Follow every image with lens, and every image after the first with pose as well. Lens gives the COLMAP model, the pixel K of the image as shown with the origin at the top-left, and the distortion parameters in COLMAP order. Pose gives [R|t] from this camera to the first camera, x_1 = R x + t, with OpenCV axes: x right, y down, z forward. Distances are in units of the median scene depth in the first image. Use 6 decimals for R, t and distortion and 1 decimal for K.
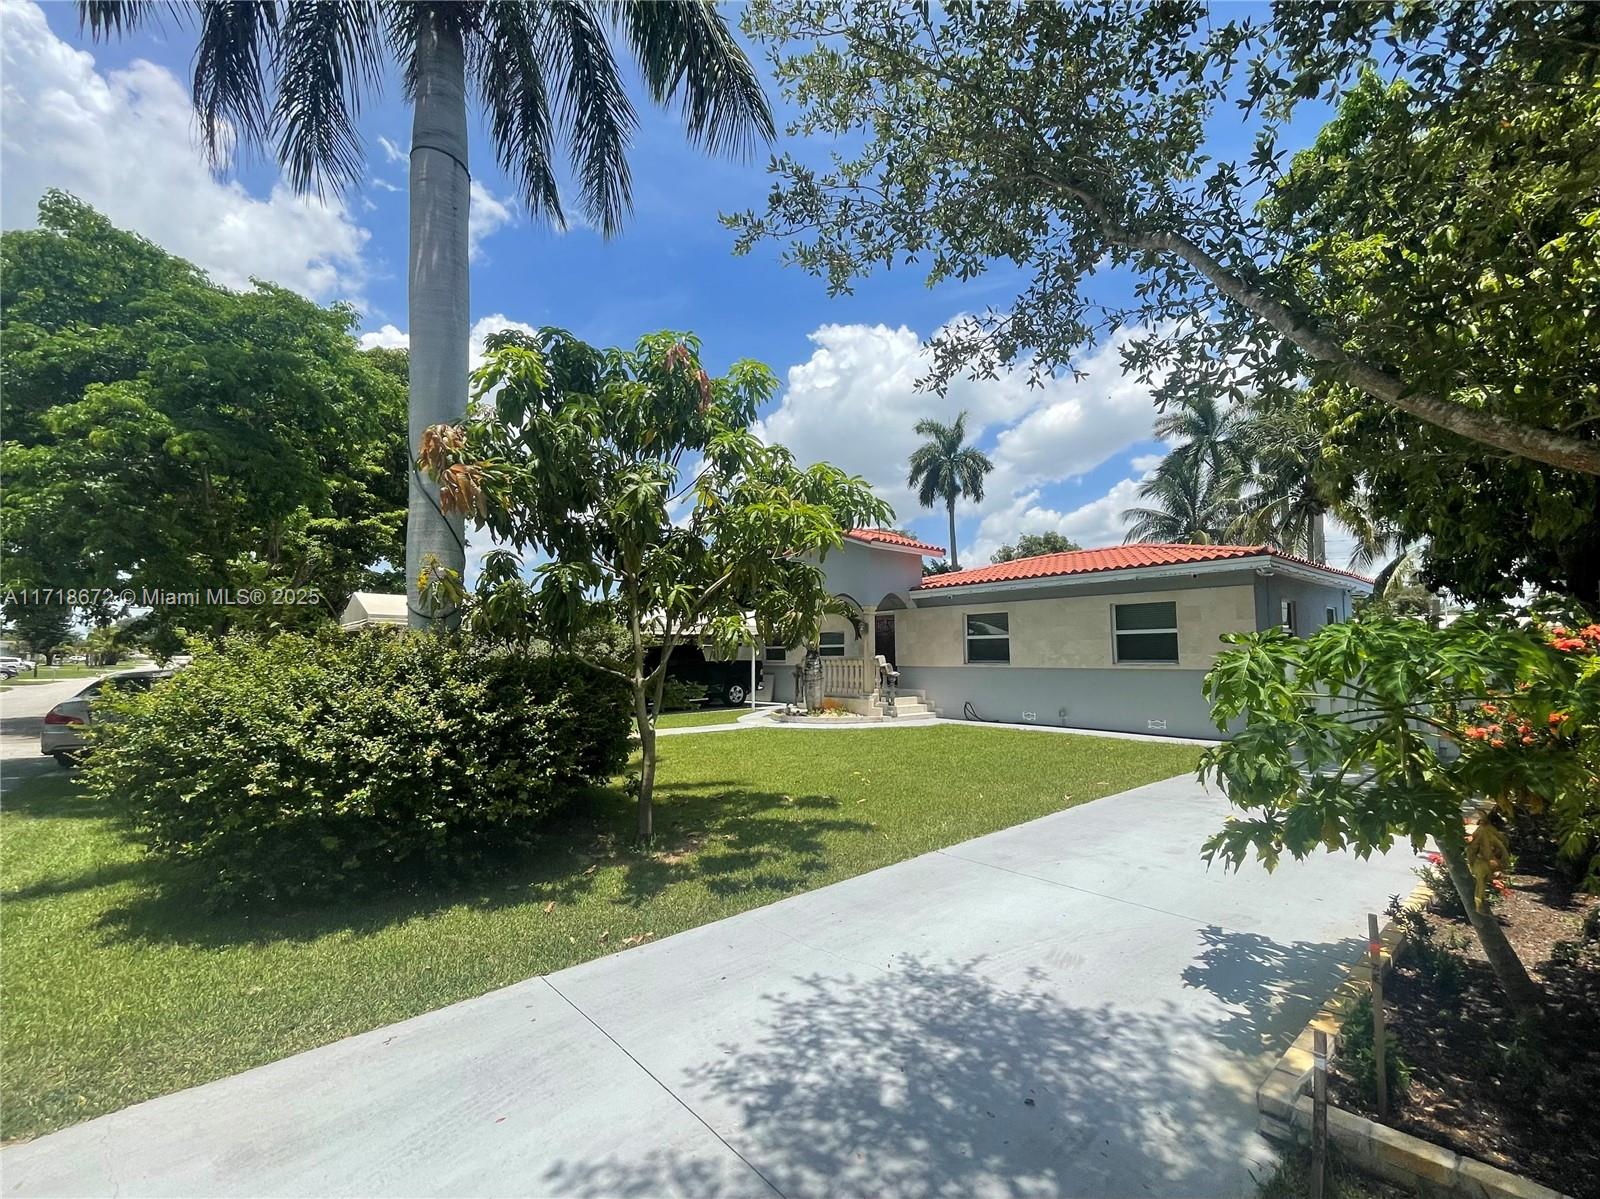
lens RADIAL K [[650.0, 0, 800.0], [0, 650.0, 599.5], [0, 0, 1]] dist [-0.000760, 0.000465]
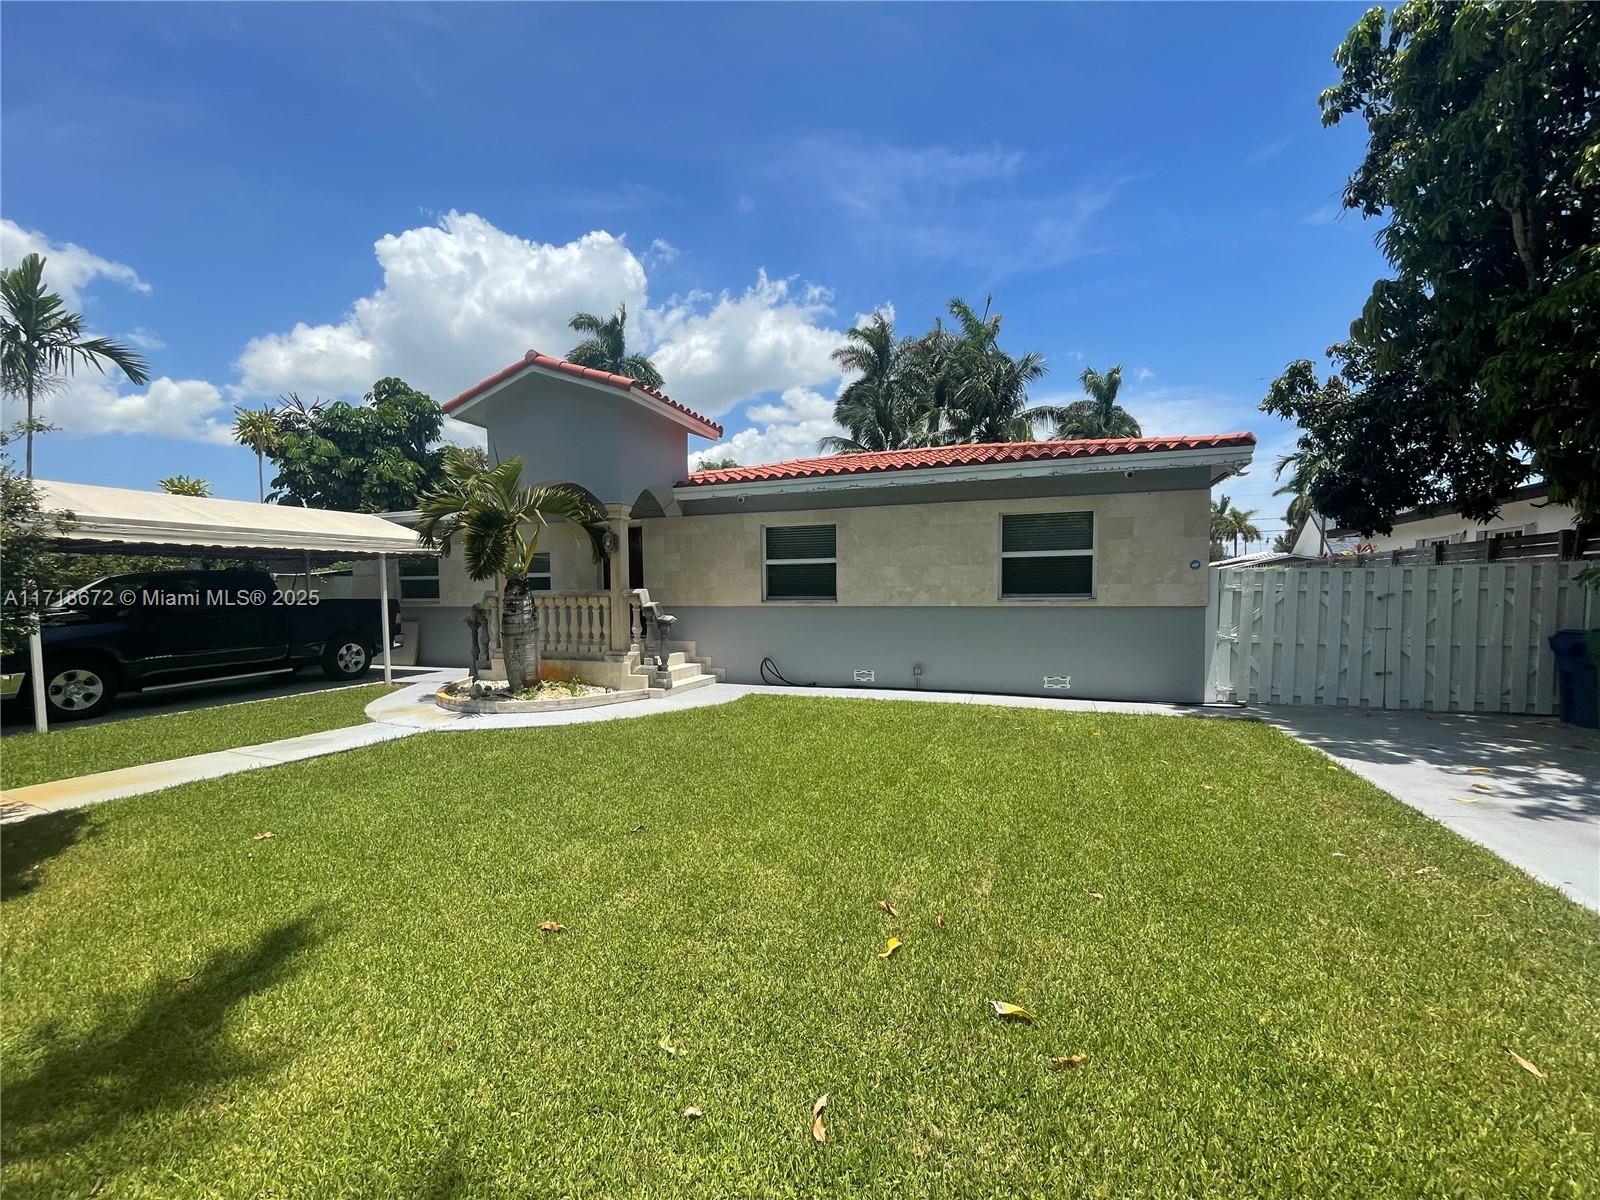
lens RADIAL K [[680.3, 0, 797.3], [0, 680.3, 650.0], [0, 0, 1]] dist [0.001735, 0.000338]
pose [[0.876440, -0.043843, 0.479511, -0.053405], [-0.037920, 0.986468, 0.159506, 0.035269], [-0.480016, -0.157981, 0.862918, 0.371492]]
